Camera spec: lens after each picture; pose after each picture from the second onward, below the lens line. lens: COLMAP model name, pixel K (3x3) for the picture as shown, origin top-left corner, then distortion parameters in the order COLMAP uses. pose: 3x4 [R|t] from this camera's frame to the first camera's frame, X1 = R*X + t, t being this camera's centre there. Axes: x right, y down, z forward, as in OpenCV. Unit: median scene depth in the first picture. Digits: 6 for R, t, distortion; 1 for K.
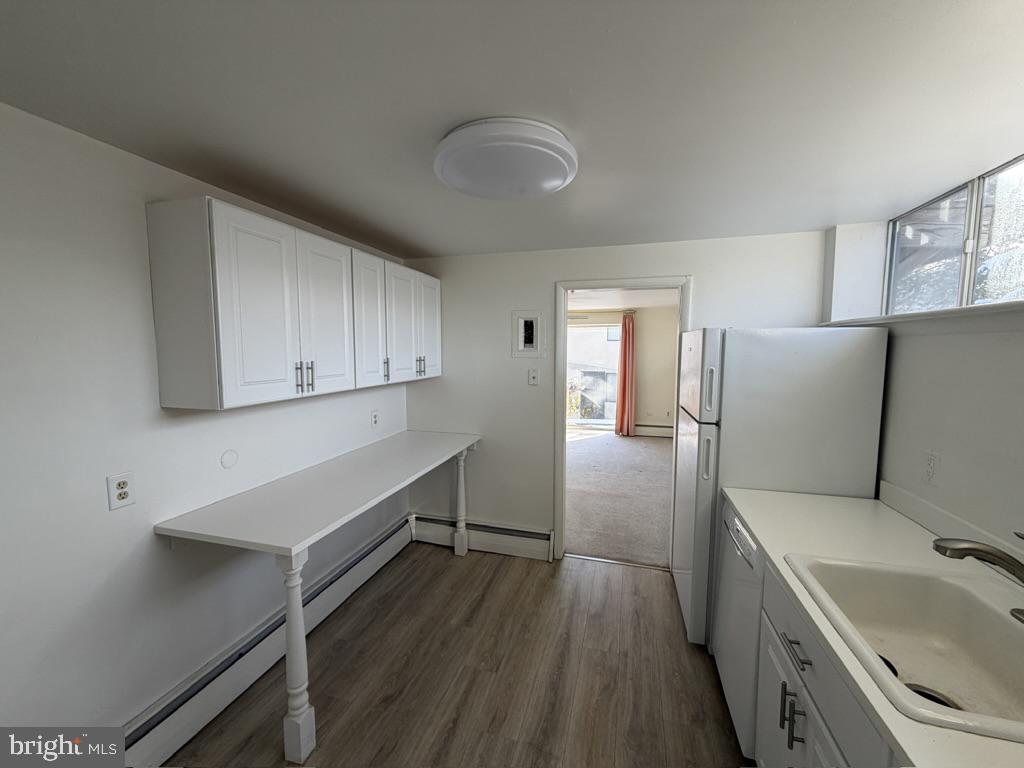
lens RADIAL K [[405.5, 0, 511.7], [0, 405.5, 386.2], [0, 0, 1]] dist [-0.001039, -0.000240]
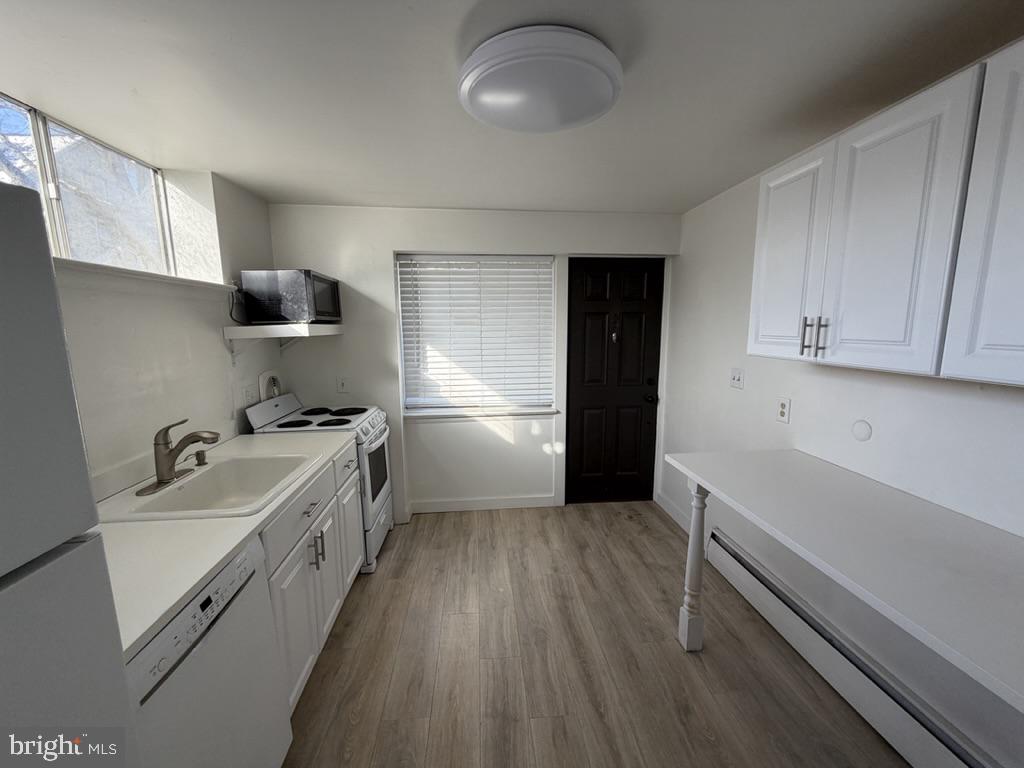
lens RADIAL K [[405.5, 0, 511.7], [0, 405.5, 386.2], [0, 0, 1]] dist [-0.001039, -0.000240]
pose [[-0.930040, 0.068911, -0.360939, 0.336466], [-0.021572, 0.970325, 0.240842, -0.115026], [0.366825, 0.231779, -0.900954, 1.622581]]
